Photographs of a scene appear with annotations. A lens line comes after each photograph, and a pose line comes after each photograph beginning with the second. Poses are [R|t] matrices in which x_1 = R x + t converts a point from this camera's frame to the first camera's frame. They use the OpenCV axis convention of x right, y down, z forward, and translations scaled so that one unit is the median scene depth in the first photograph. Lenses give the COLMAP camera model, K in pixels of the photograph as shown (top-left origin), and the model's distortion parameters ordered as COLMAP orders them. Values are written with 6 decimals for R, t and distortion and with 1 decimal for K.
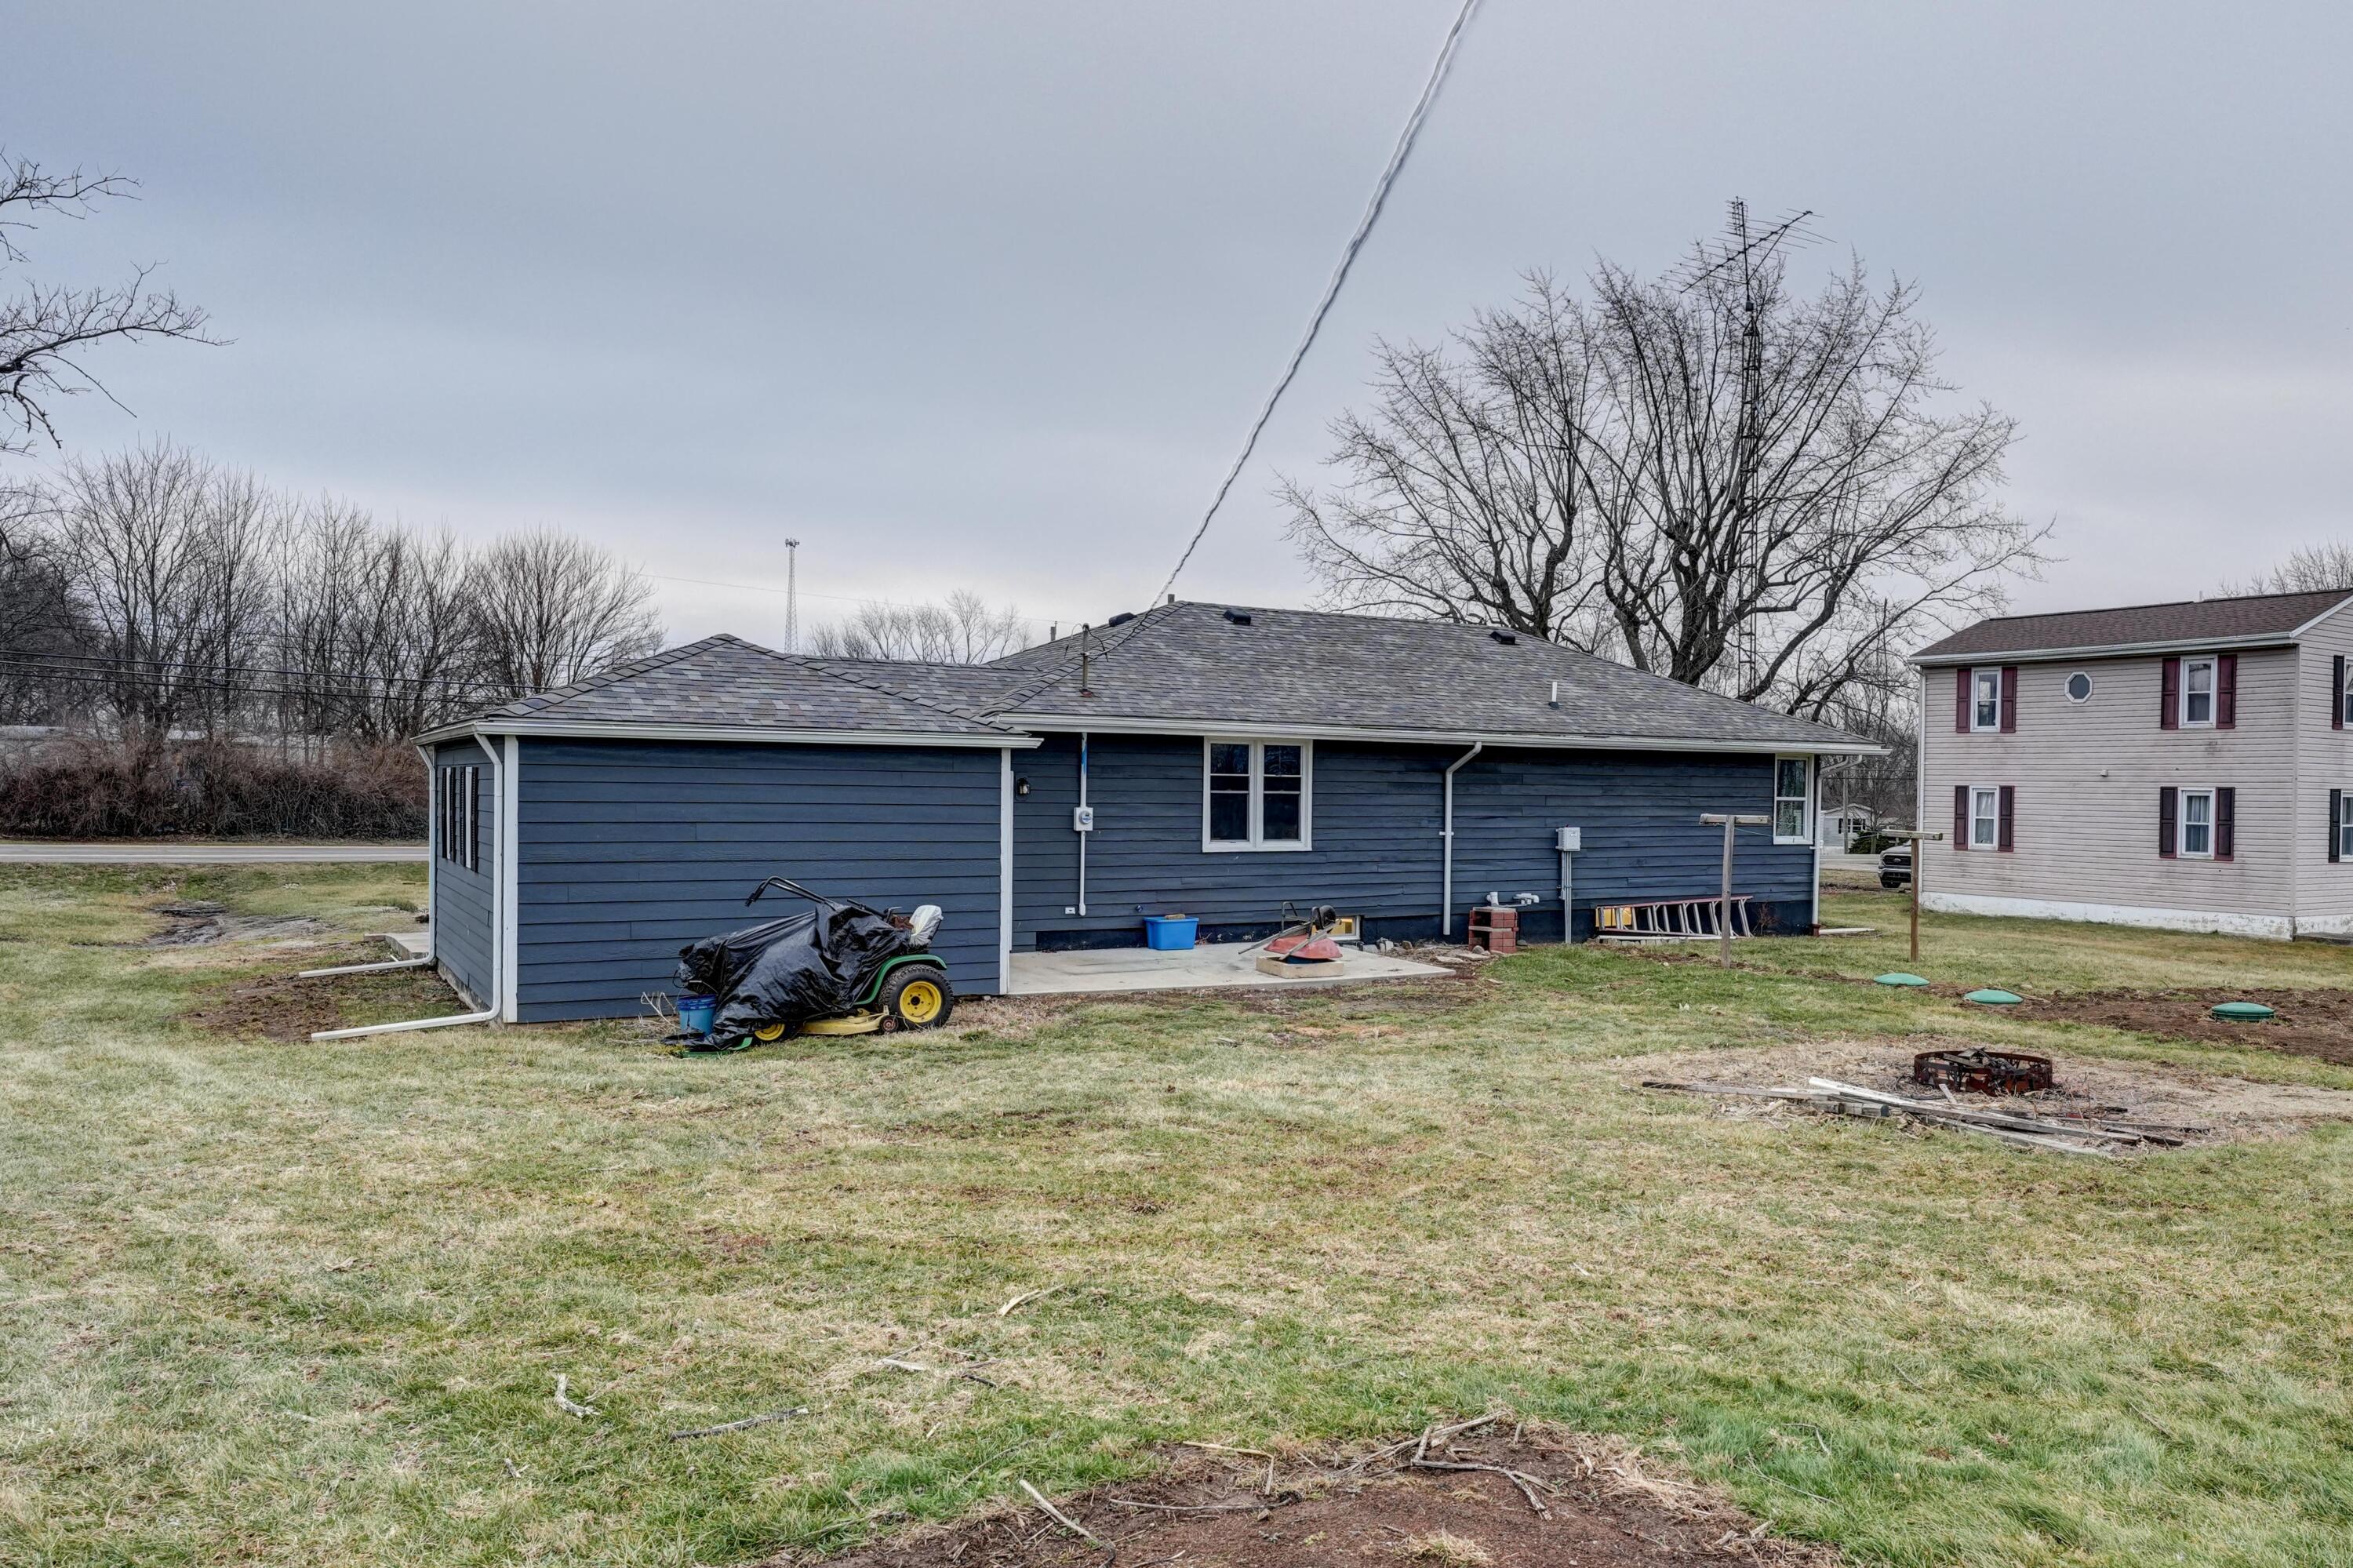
lens RADIAL K [[1408.0, 0, 1176.5], [0, 1408.0, 784.0], [0, 0, 1]] dist [0.001429, -0.000048]
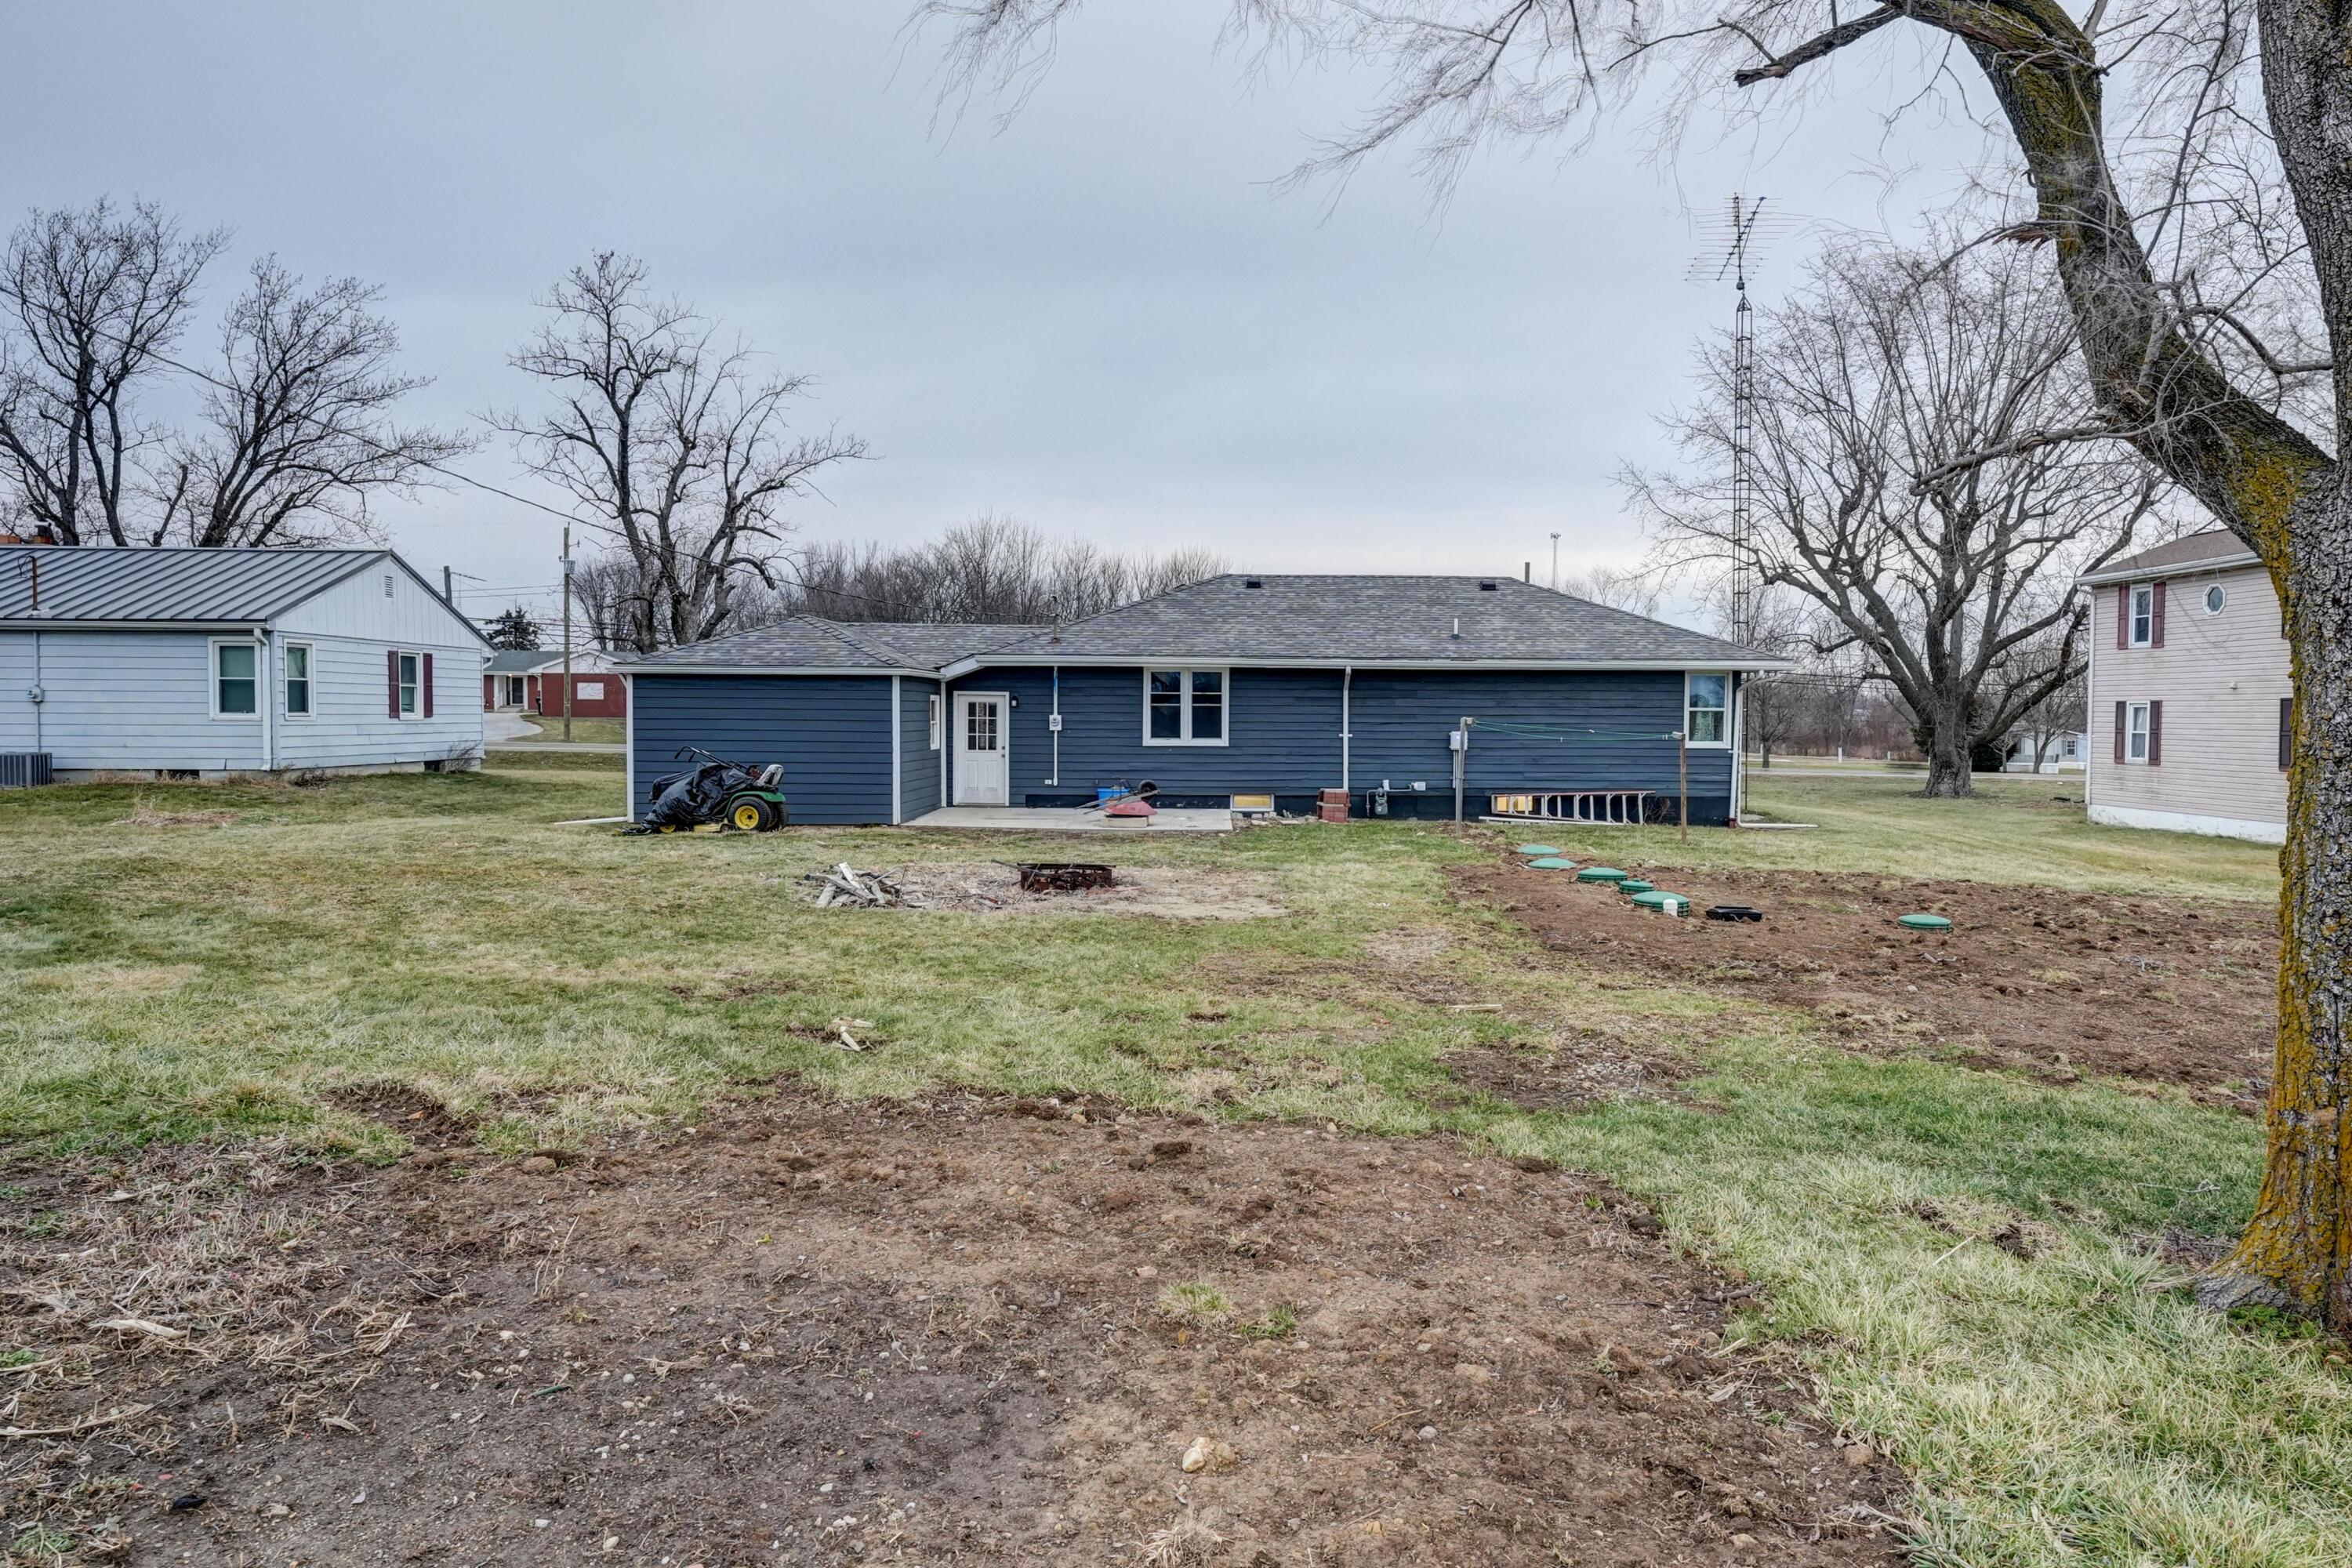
lens RADIAL K [[1025.3, 0, 1175.2], [0, 1025.3, 737.2], [0, 0, 1]] dist [-0.001190, -0.000087]
pose [[0.896579, 0.005290, -0.442851, 0.504451], [0.004271, 0.999779, 0.020590, 0.016881], [0.442862, -0.020351, 0.896359, 0.051017]]
